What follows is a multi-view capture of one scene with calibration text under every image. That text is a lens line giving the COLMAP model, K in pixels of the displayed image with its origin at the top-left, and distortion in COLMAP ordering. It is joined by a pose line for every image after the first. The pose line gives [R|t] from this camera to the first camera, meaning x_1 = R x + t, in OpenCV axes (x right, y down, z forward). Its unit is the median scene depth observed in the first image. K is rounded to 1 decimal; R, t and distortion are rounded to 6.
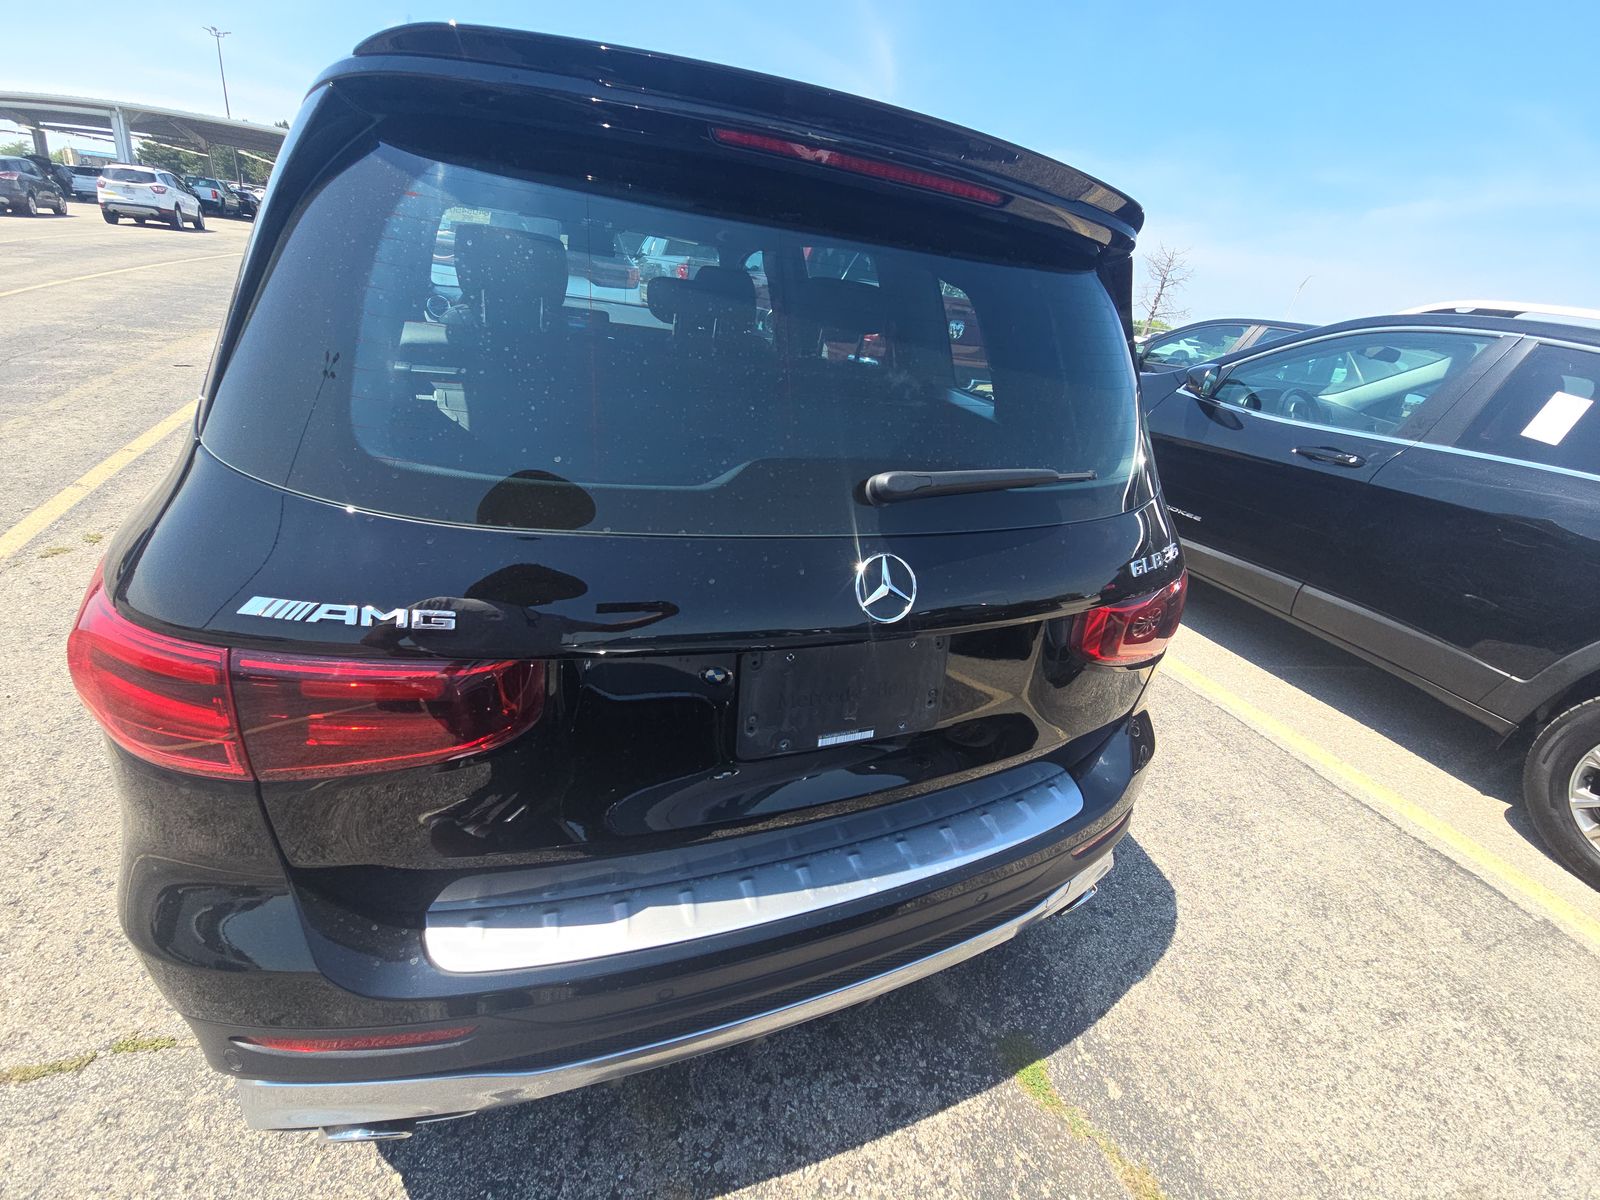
lens RADIAL K [[643.6, 0, 810.2], [0, 643.6, 606.9], [0, 0, 1]] dist [0.029879, -0.021568]
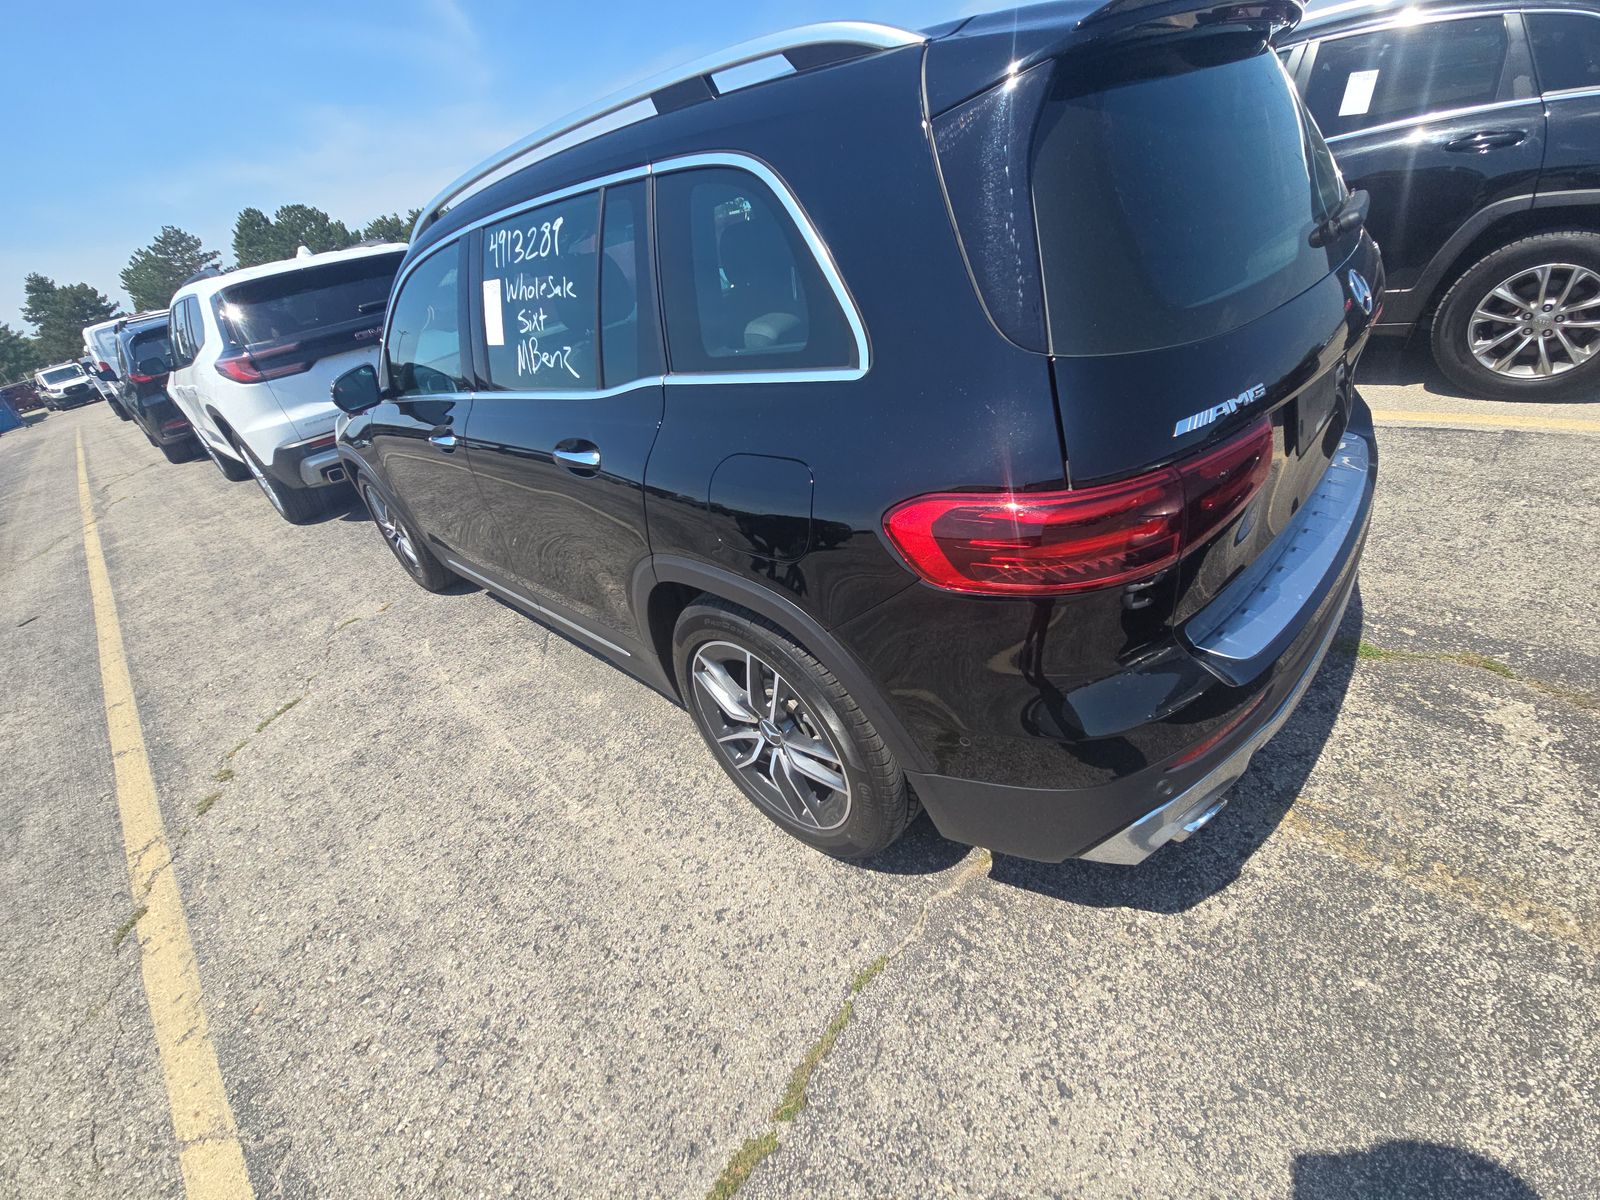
lens RADIAL K [[644.0, 0, 800.0], [0, 644.0, 600.0], [0, 0, 1]] dist [0.001071, -0.008958]
pose [[0.861905, -0.478906, 0.166638, -0.950972], [0.466071, 0.877669, 0.111690, -0.104114], [-0.199742, -0.018601, 0.979672, -0.114694]]
